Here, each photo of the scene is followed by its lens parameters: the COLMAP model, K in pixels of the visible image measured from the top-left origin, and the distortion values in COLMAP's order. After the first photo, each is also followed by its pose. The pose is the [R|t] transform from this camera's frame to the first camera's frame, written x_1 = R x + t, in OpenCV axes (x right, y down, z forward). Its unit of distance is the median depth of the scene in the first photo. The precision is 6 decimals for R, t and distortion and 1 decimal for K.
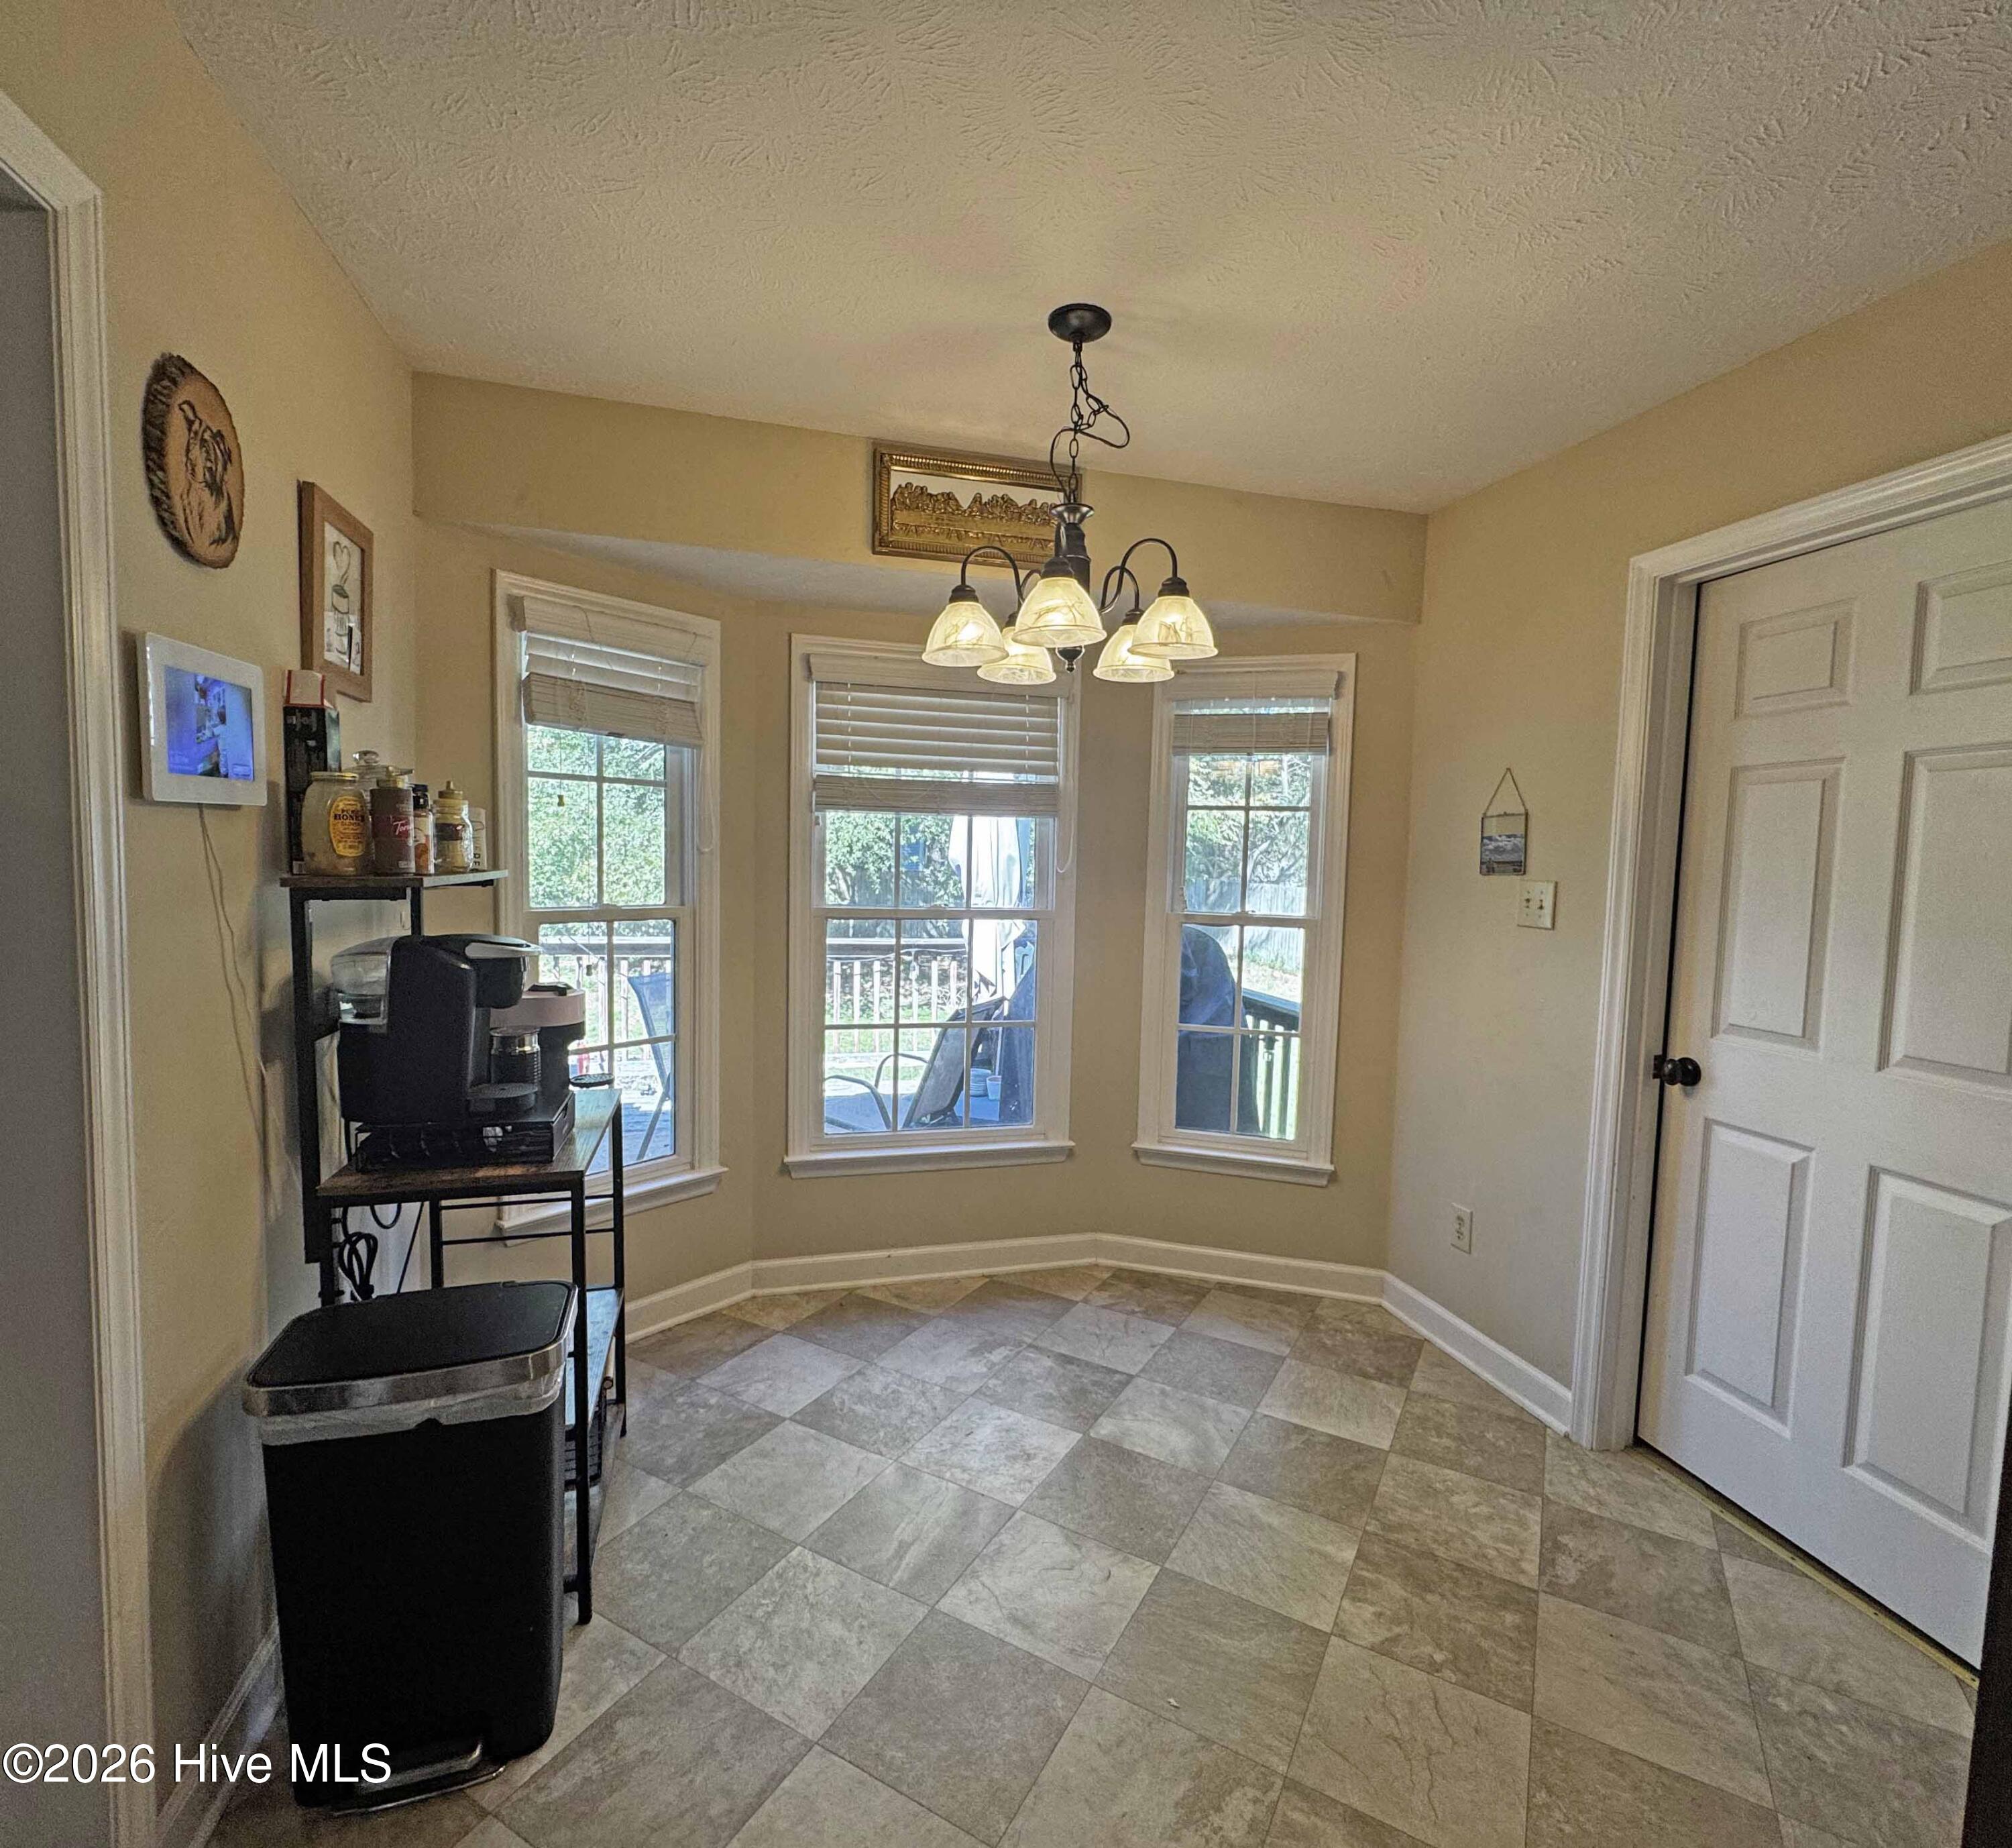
lens RADIAL K [[1002.3, 0, 1017.8], [0, 1002.3, 924.6], [0, 0, 1]] dist [0.000412, 0.000094]
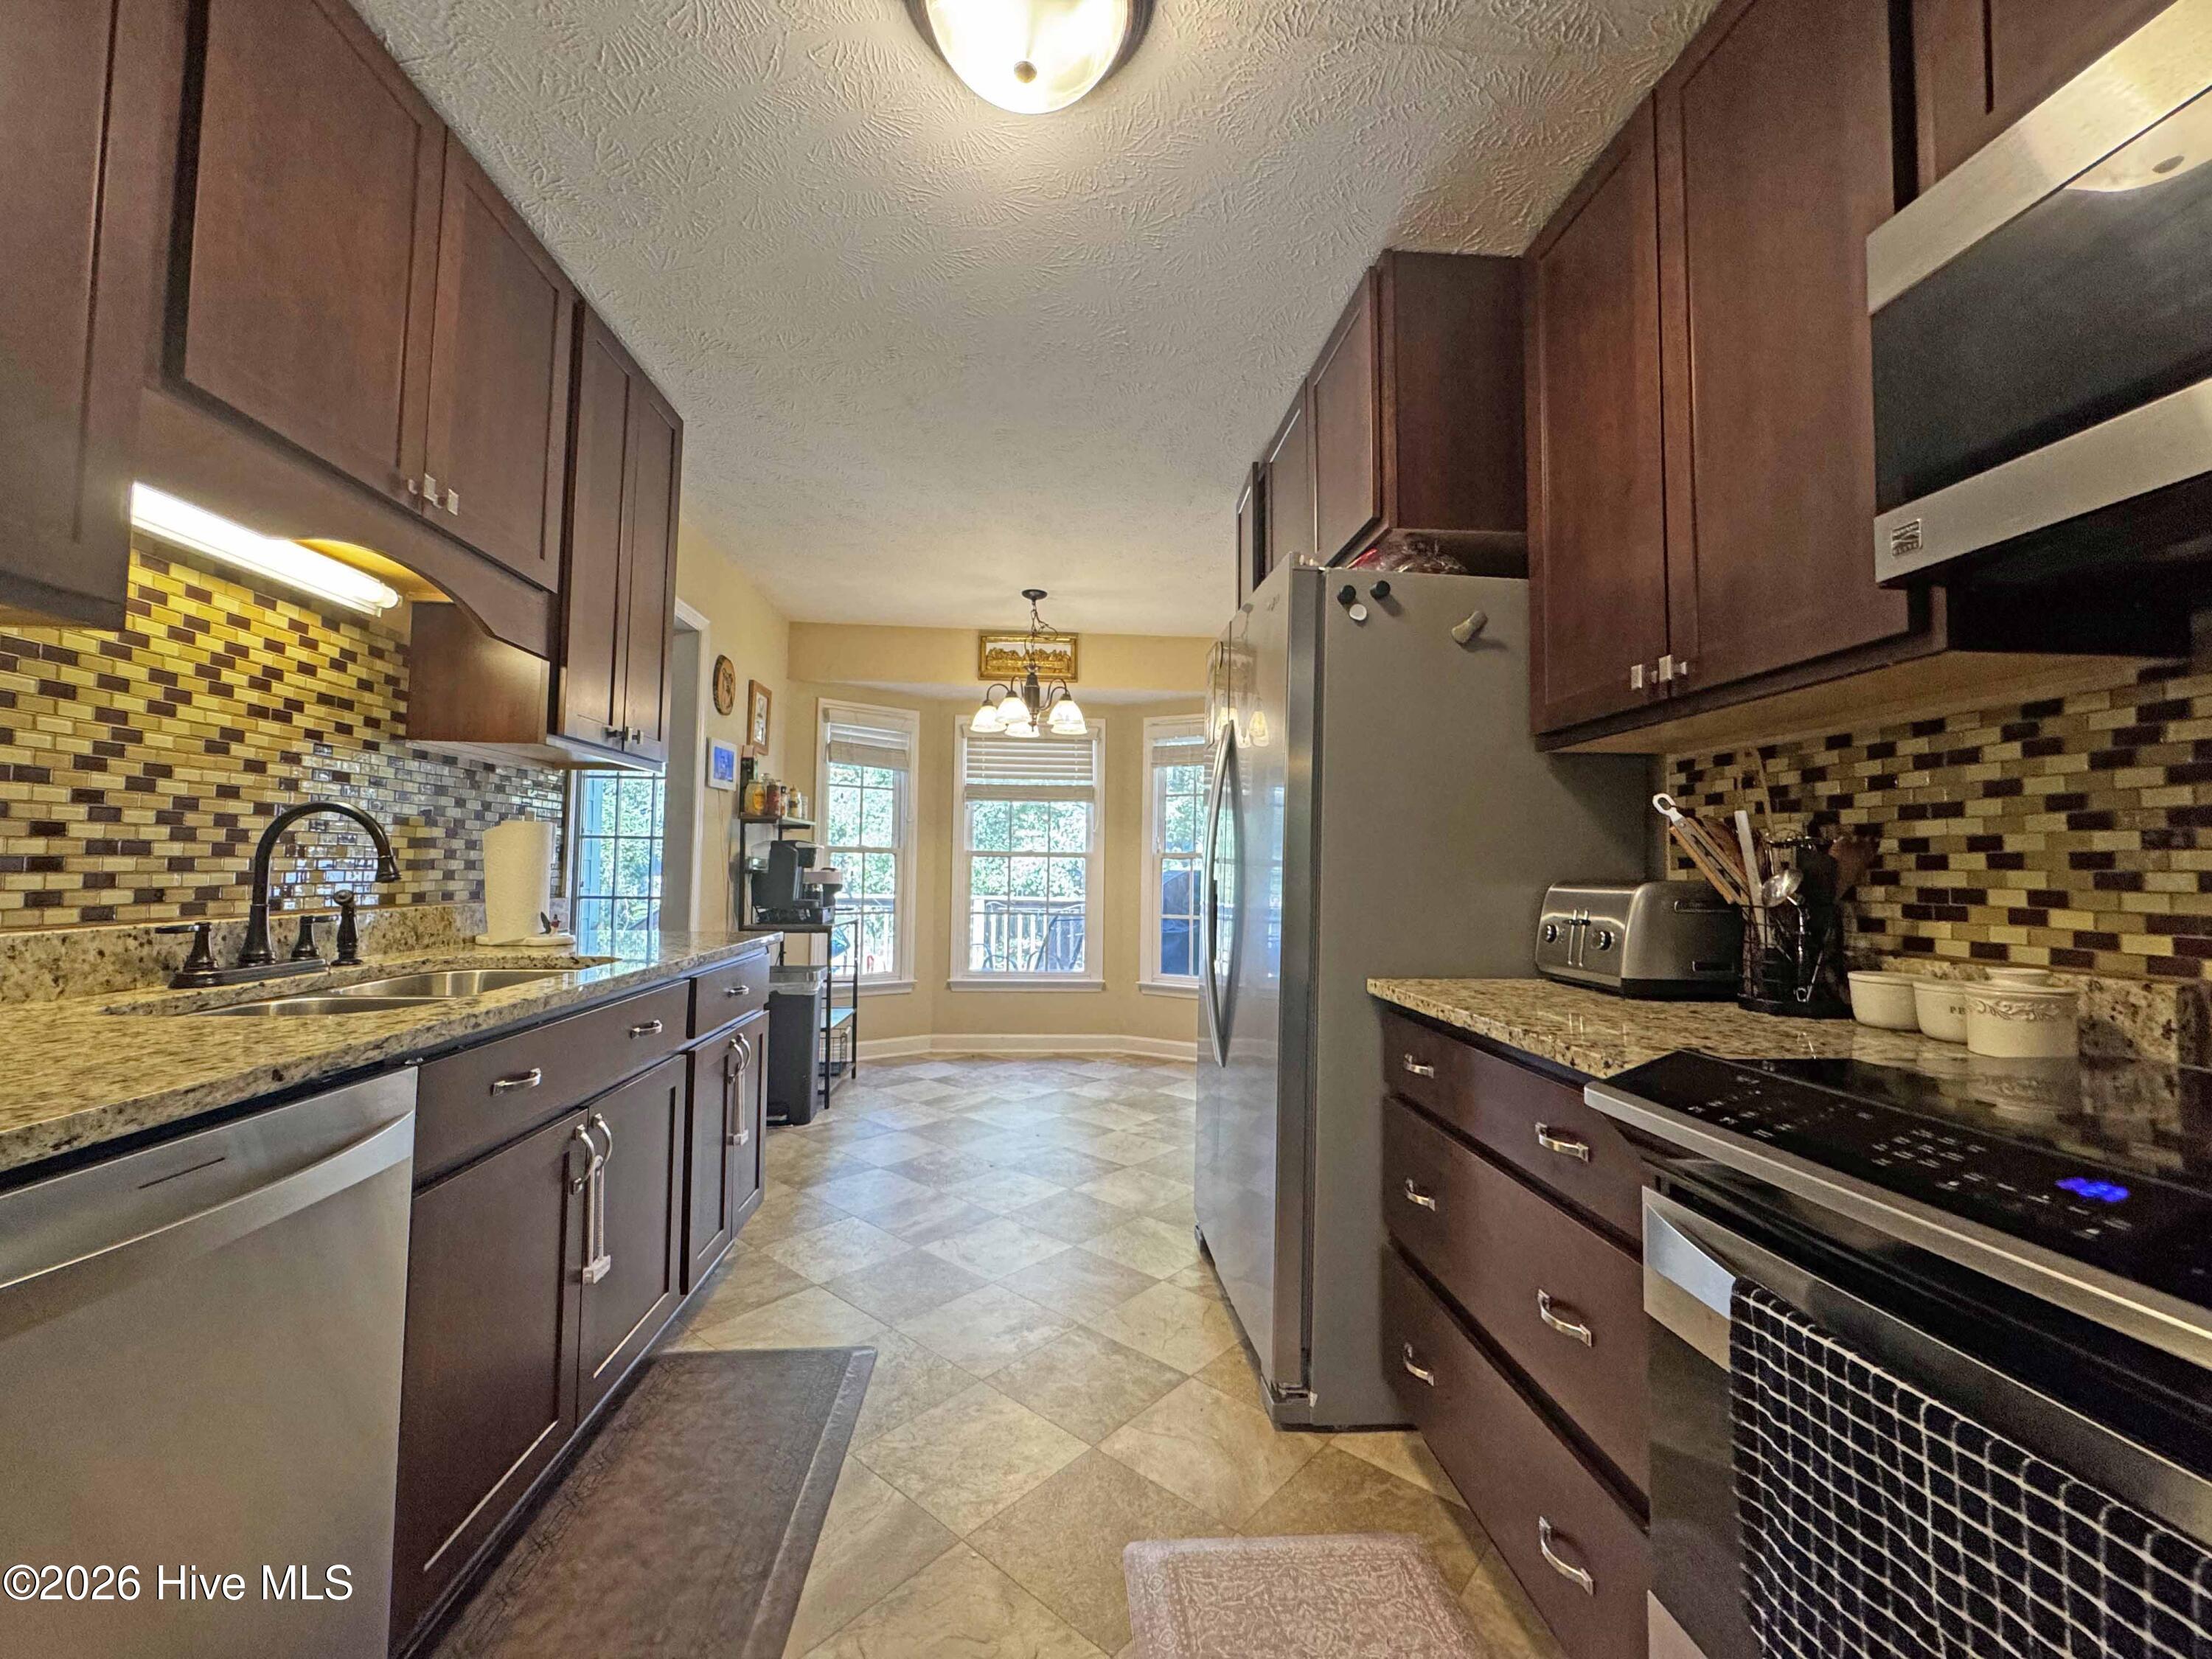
lens RADIAL K [[886.3, 0, 1094.6], [0, 886.3, 825.6], [0, 0, 1]] dist [0.000174, -0.000581]
pose [[0.978159, -0.021300, -0.206762, 0.643924], [-0.004175, 0.992521, -0.121999, 0.232000], [0.207814, 0.120198, 0.970755, -1.018452]]
